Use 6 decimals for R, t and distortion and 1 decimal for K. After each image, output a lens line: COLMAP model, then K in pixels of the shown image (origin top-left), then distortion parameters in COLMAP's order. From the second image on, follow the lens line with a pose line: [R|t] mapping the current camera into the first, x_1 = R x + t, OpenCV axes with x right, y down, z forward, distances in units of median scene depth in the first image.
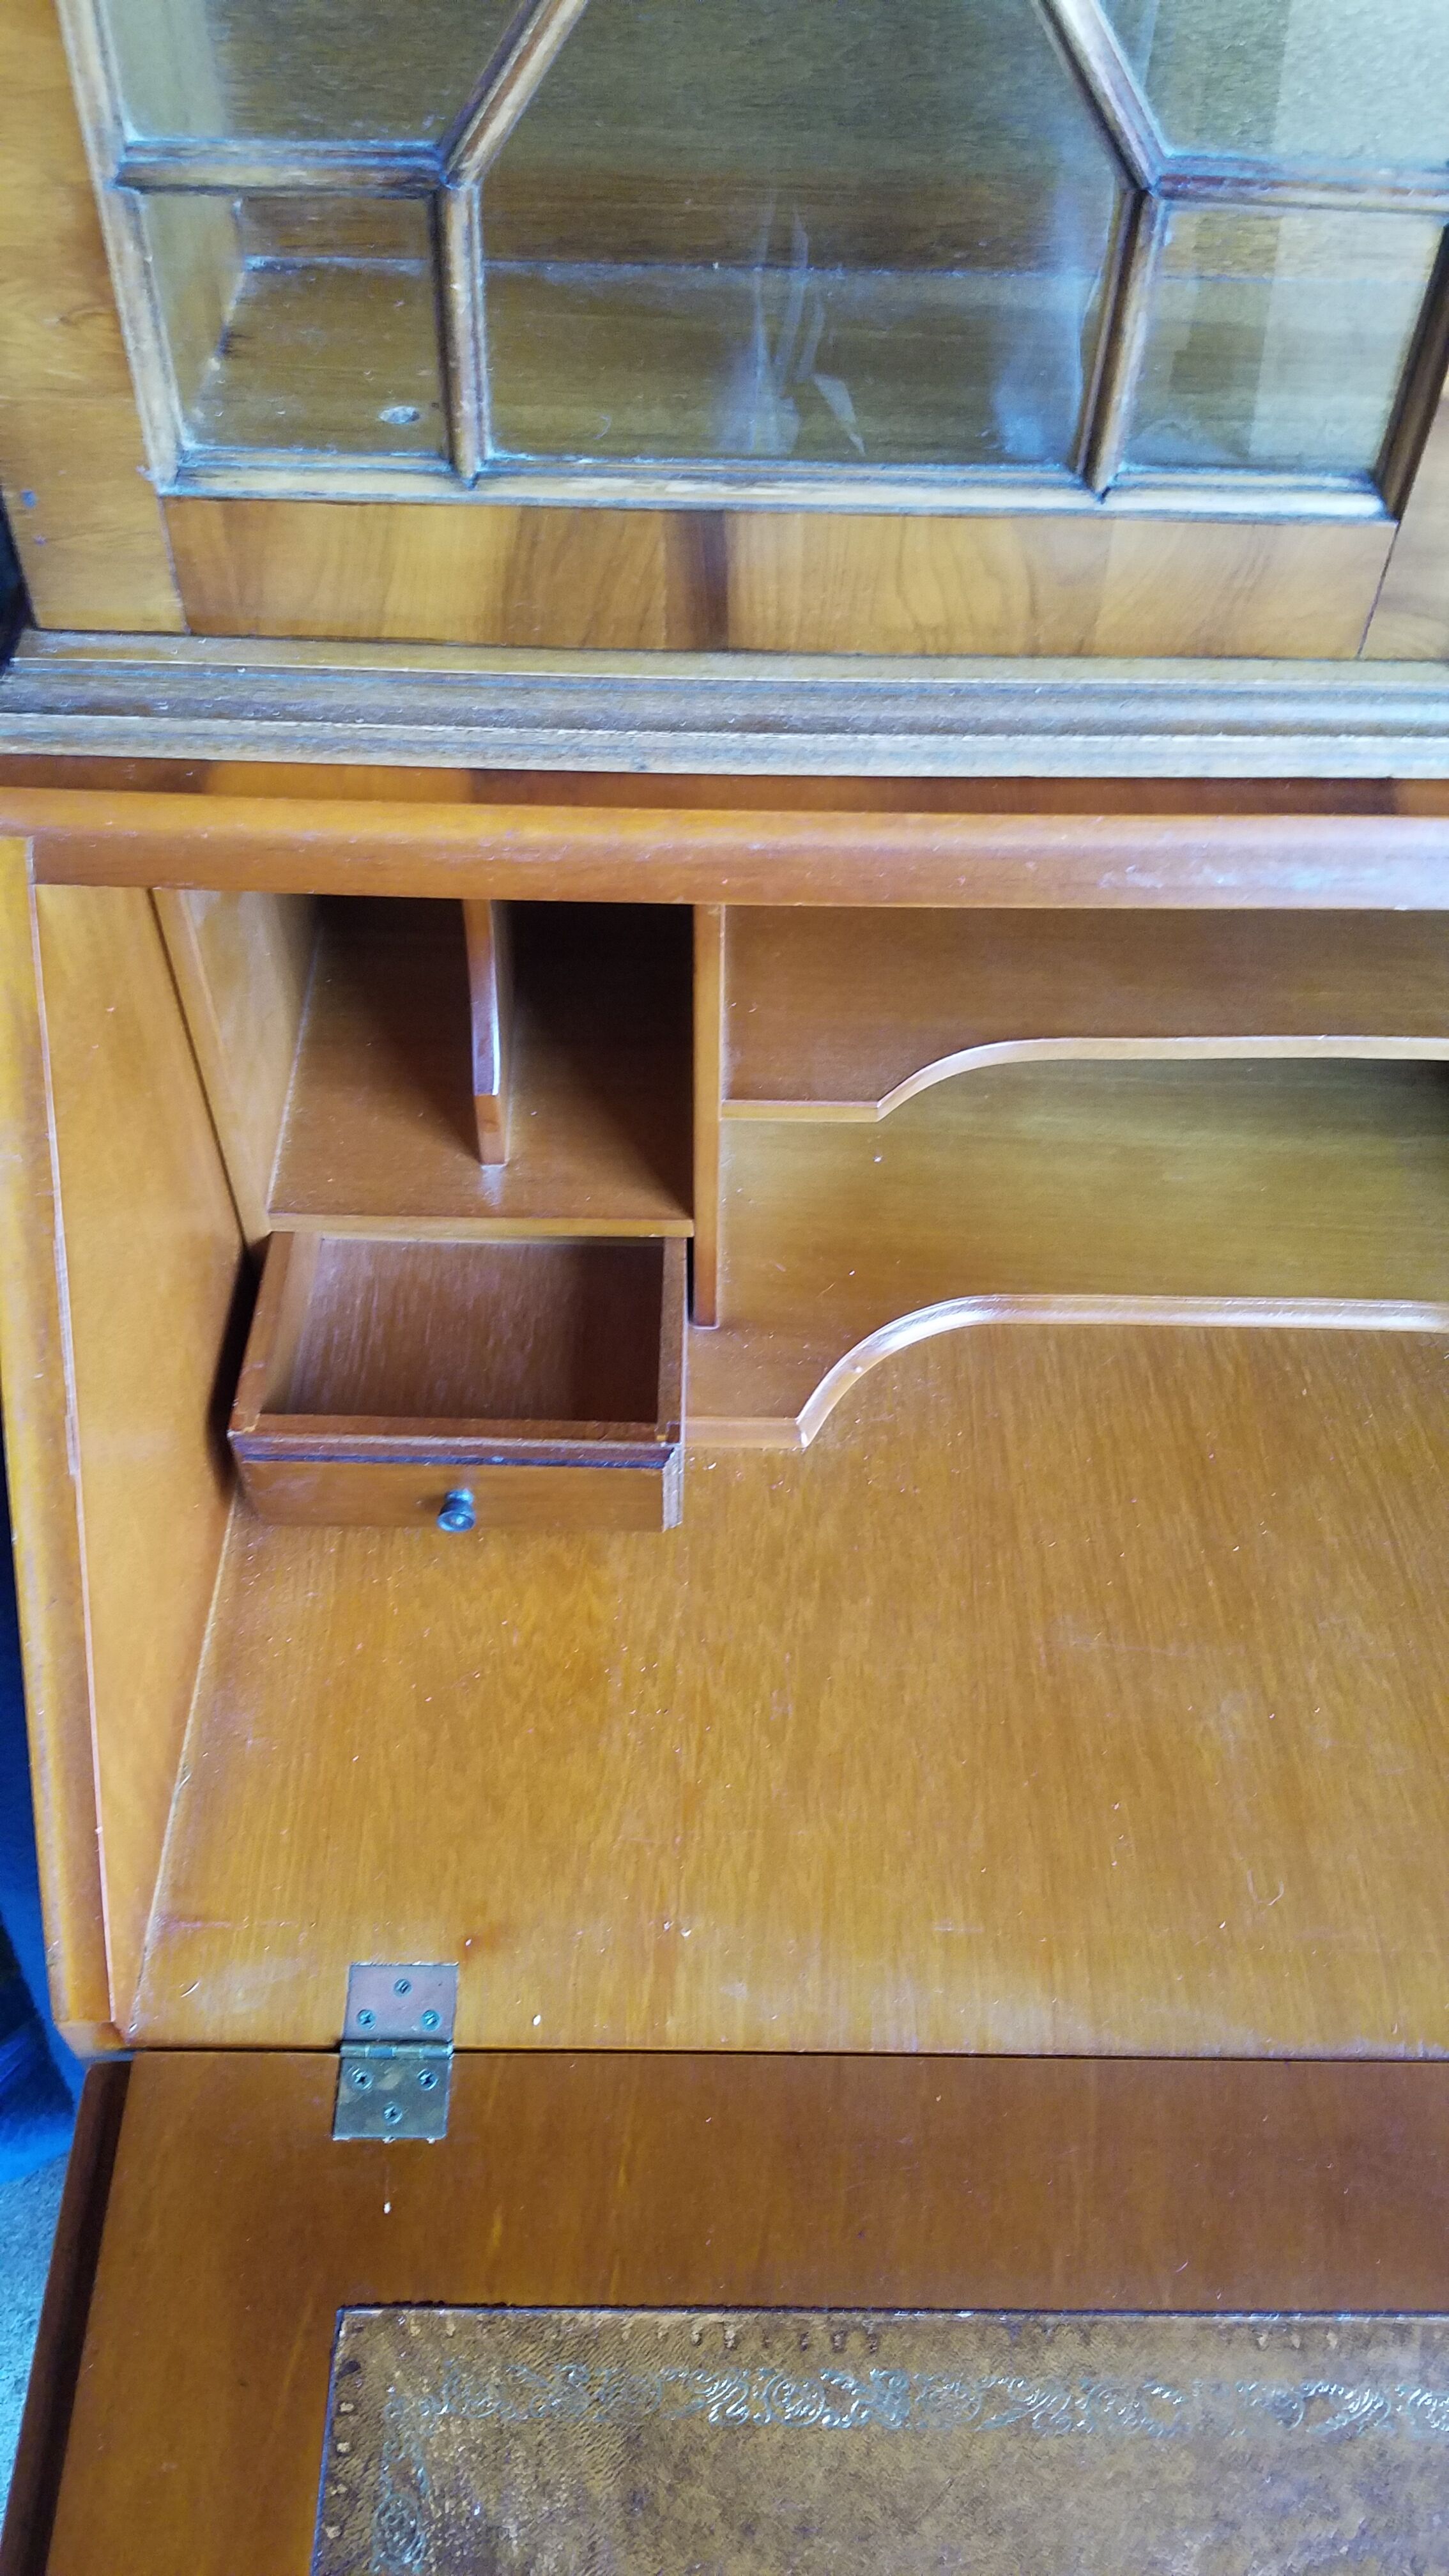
lens RADIAL K [[1978.9, 0, 706.5], [0, 1978.9, 1276.9], [0, 0, 1]] dist [0.111434, -0.183977]
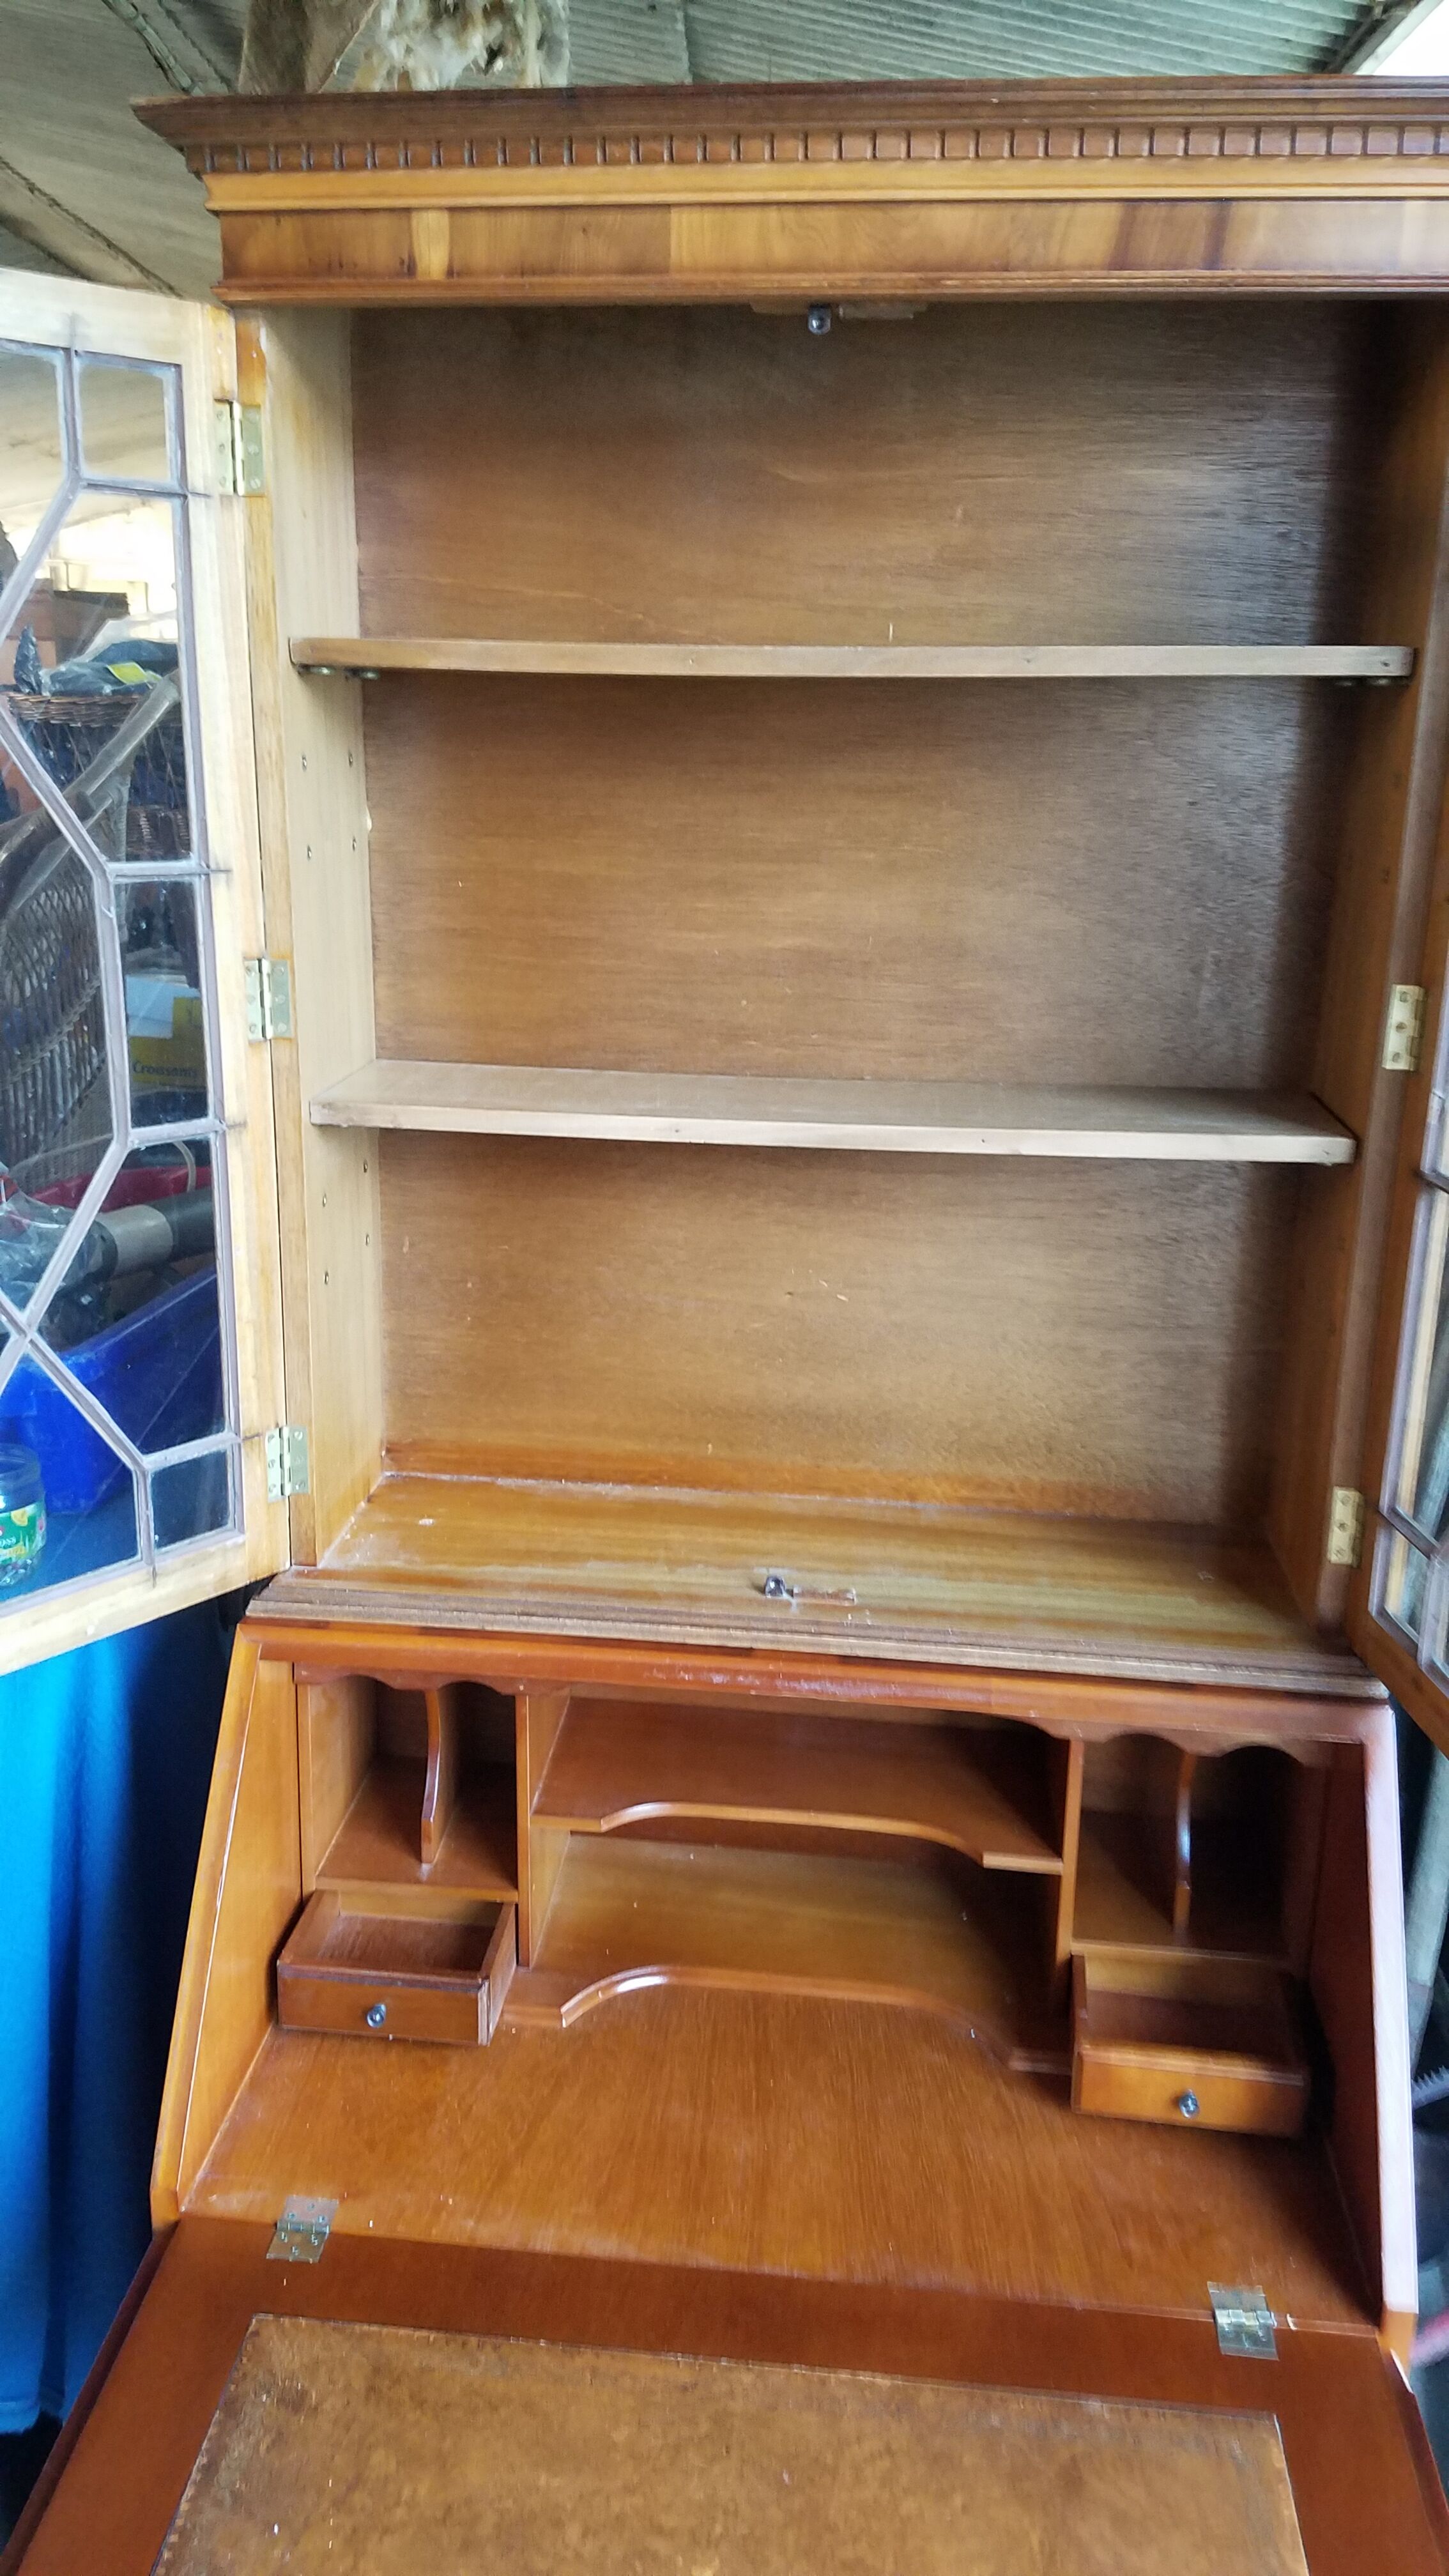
lens RADIAL K [[1978.9, 0, 662.0], [0, 1978.9, 1225.3], [0, 0, 1]] dist [0.111434, -0.183977]
pose [[0.994029, 0.030124, -0.104872, 0.365723], [-0.086474, 0.803642, -0.588797, 0.673134], [0.066543, 0.594350, 0.801449, -1.145209]]
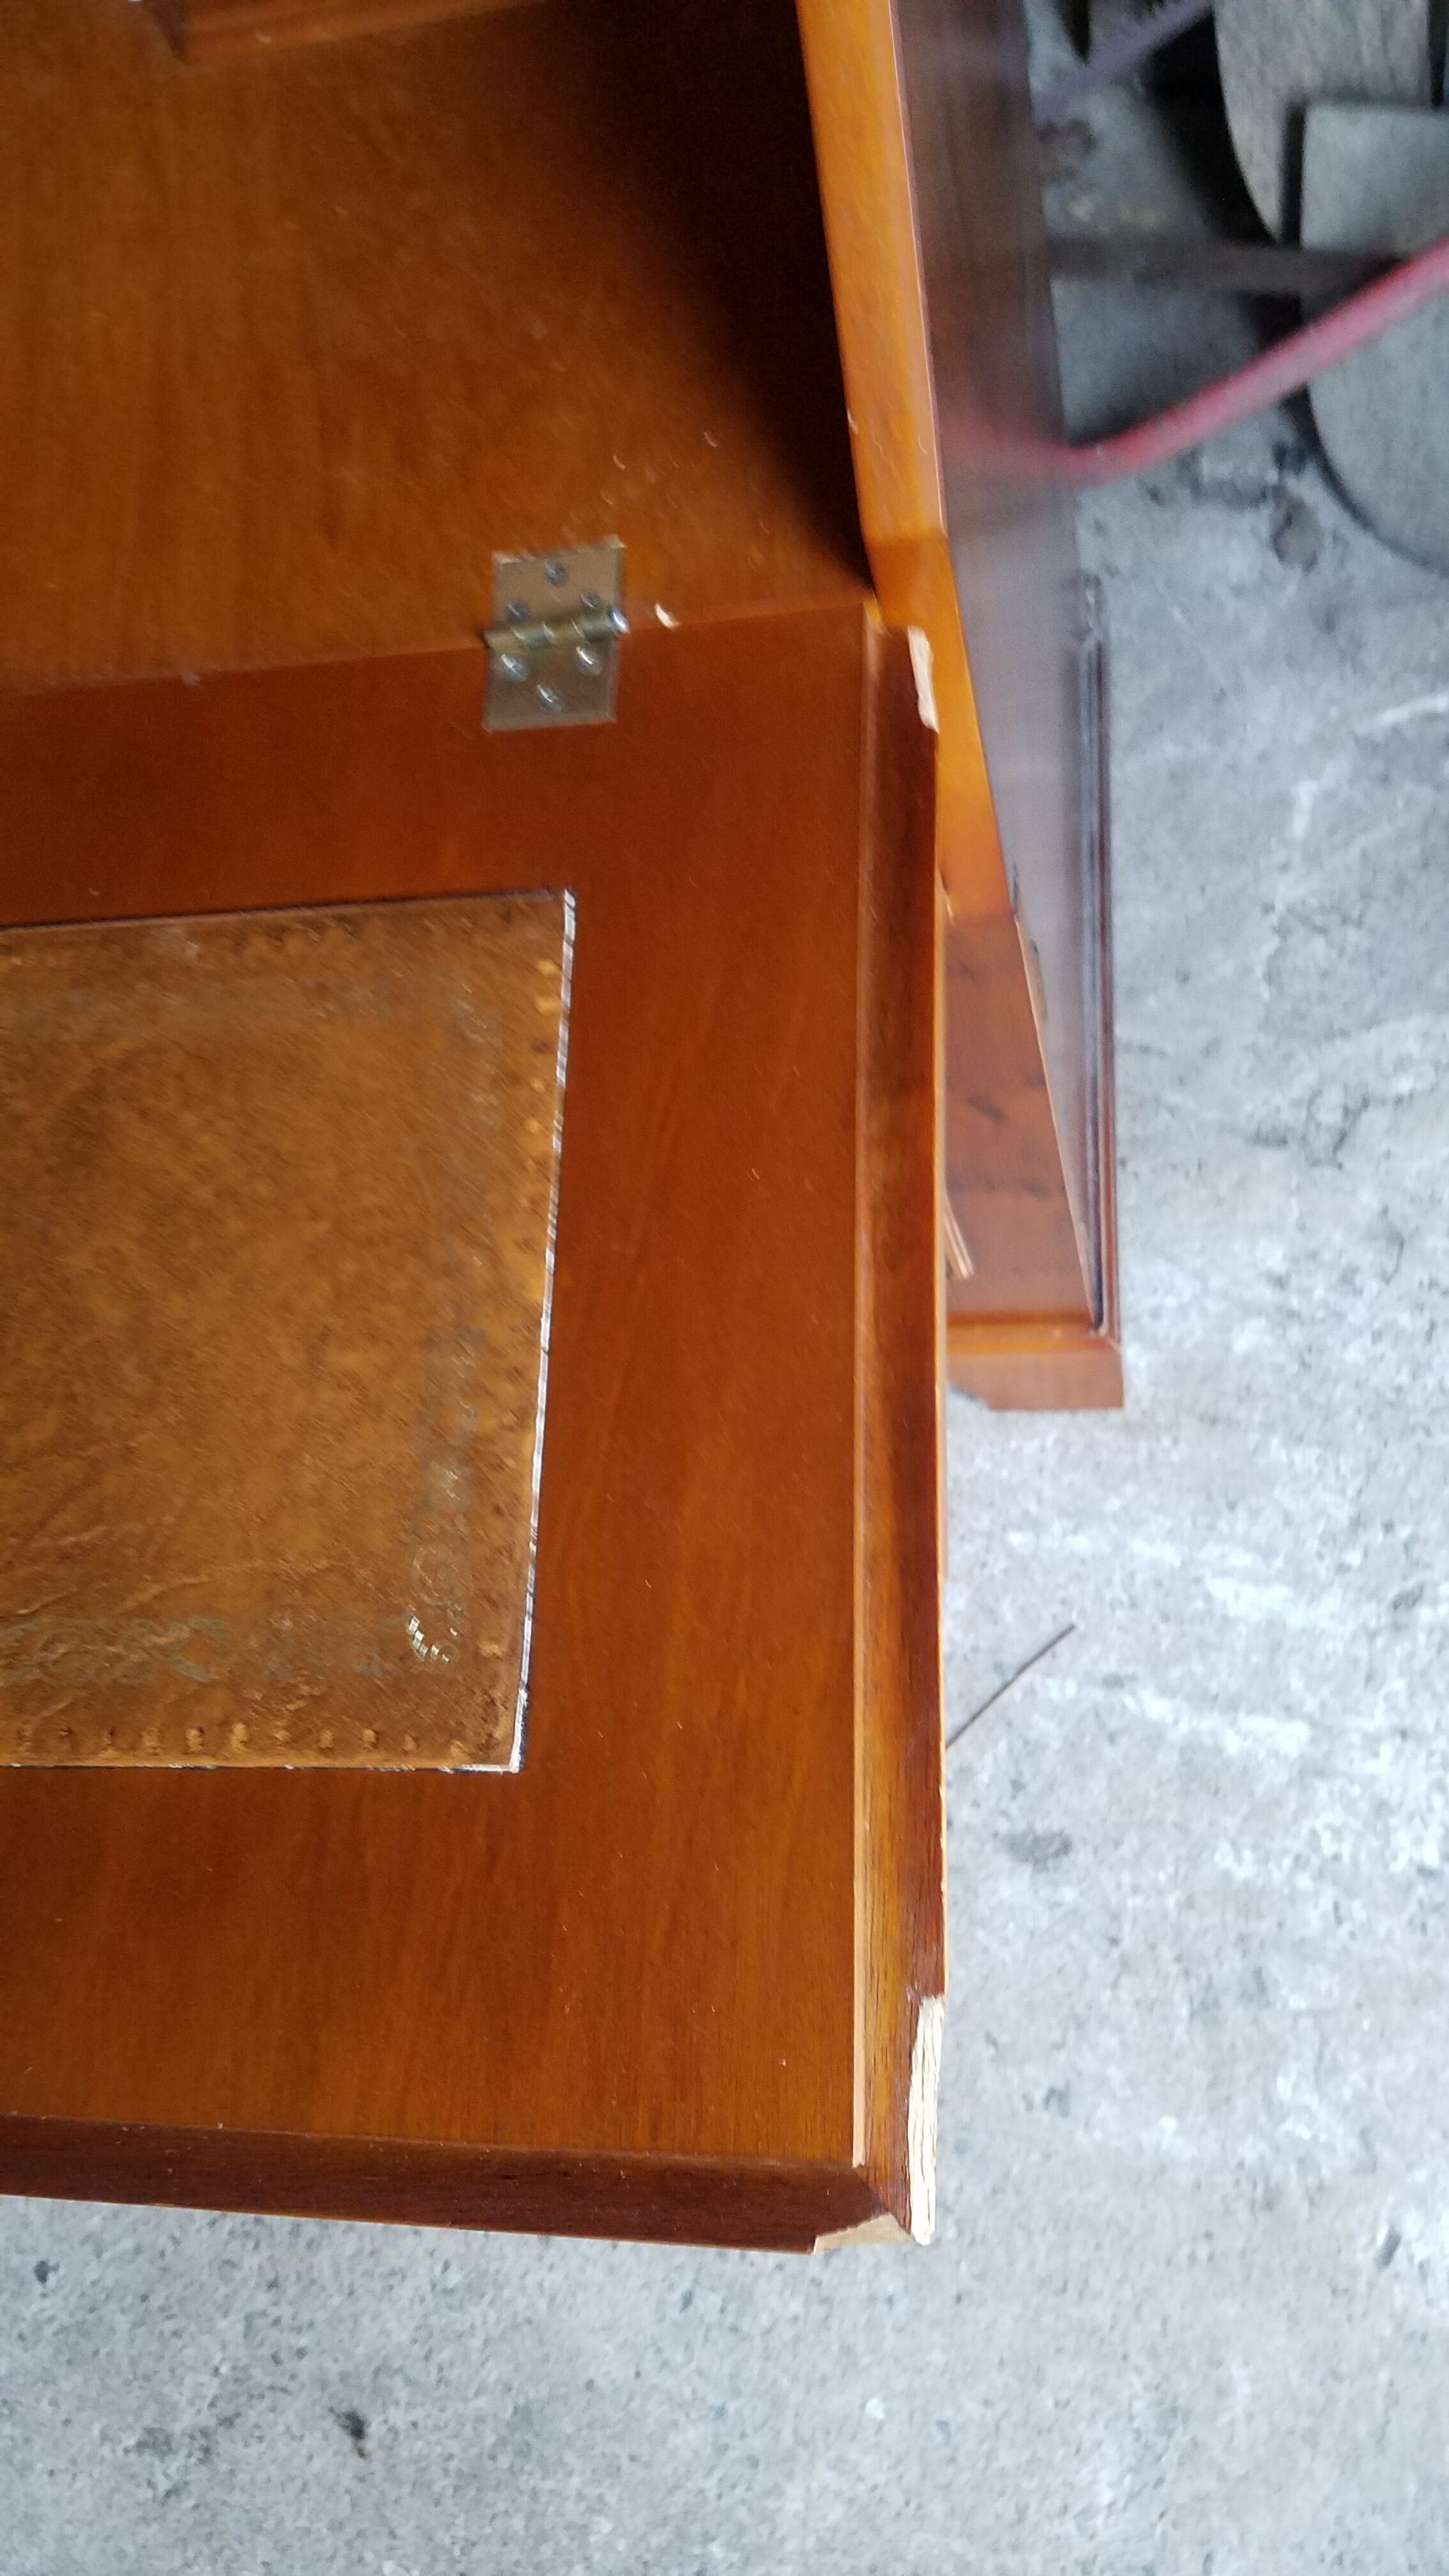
lens RADIAL K [[1978.9, 0, 664.0], [0, 1978.9, 1247.0], [0, 0, 1]] dist [0.111434, -0.183977]
pose [[0.967705, -0.046312, -0.247795, 0.933788], [0.122420, 0.945623, 0.301348, 0.355214], [0.220365, -0.321951, 0.920754, 0.166013]]
